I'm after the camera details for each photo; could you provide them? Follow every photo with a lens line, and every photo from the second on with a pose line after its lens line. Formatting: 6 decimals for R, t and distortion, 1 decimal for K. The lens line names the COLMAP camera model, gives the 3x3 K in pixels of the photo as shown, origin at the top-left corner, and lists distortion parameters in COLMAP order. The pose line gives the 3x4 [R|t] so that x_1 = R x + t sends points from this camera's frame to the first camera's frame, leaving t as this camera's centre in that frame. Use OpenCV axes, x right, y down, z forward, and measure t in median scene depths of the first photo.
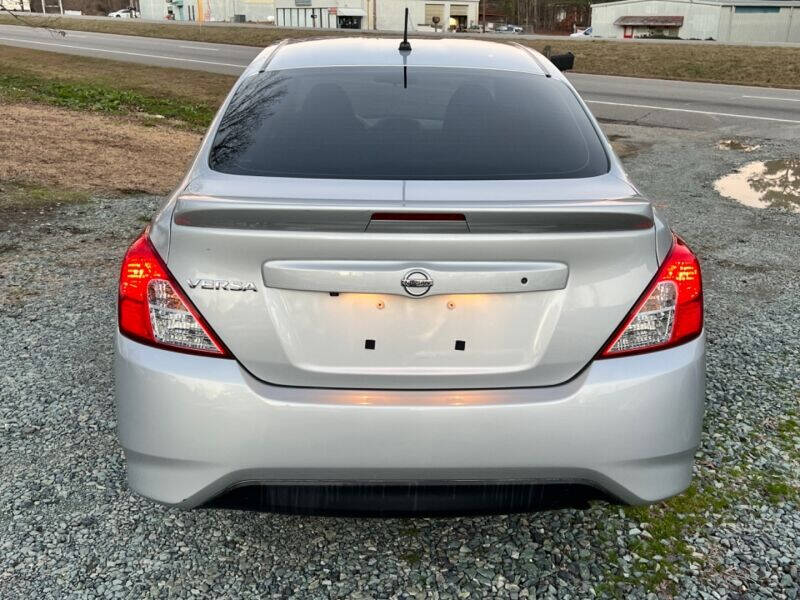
lens RADIAL K [[855.1, 0, 406.9], [0, 855.1, 307.9], [0, 0, 1]] dist [0.089981, -0.183585]
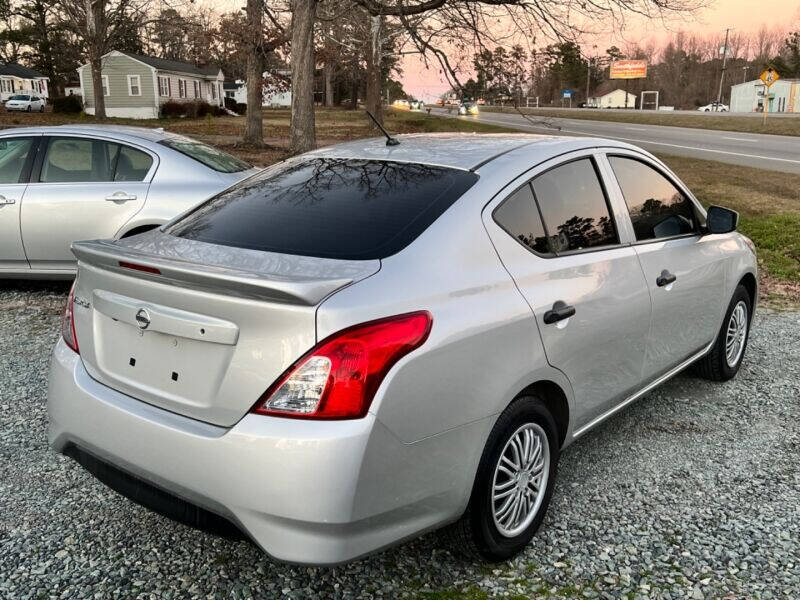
lens RADIAL K [[855.1, 0, 406.9], [0, 855.1, 307.9], [0, 0, 1]] dist [0.089981, -0.183585]
pose [[0.702831, 0.133892, -0.698643, 0.172772], [-0.201895, 0.979286, -0.015429, -0.014839], [0.682105, 0.151896, 0.715304, 0.044053]]
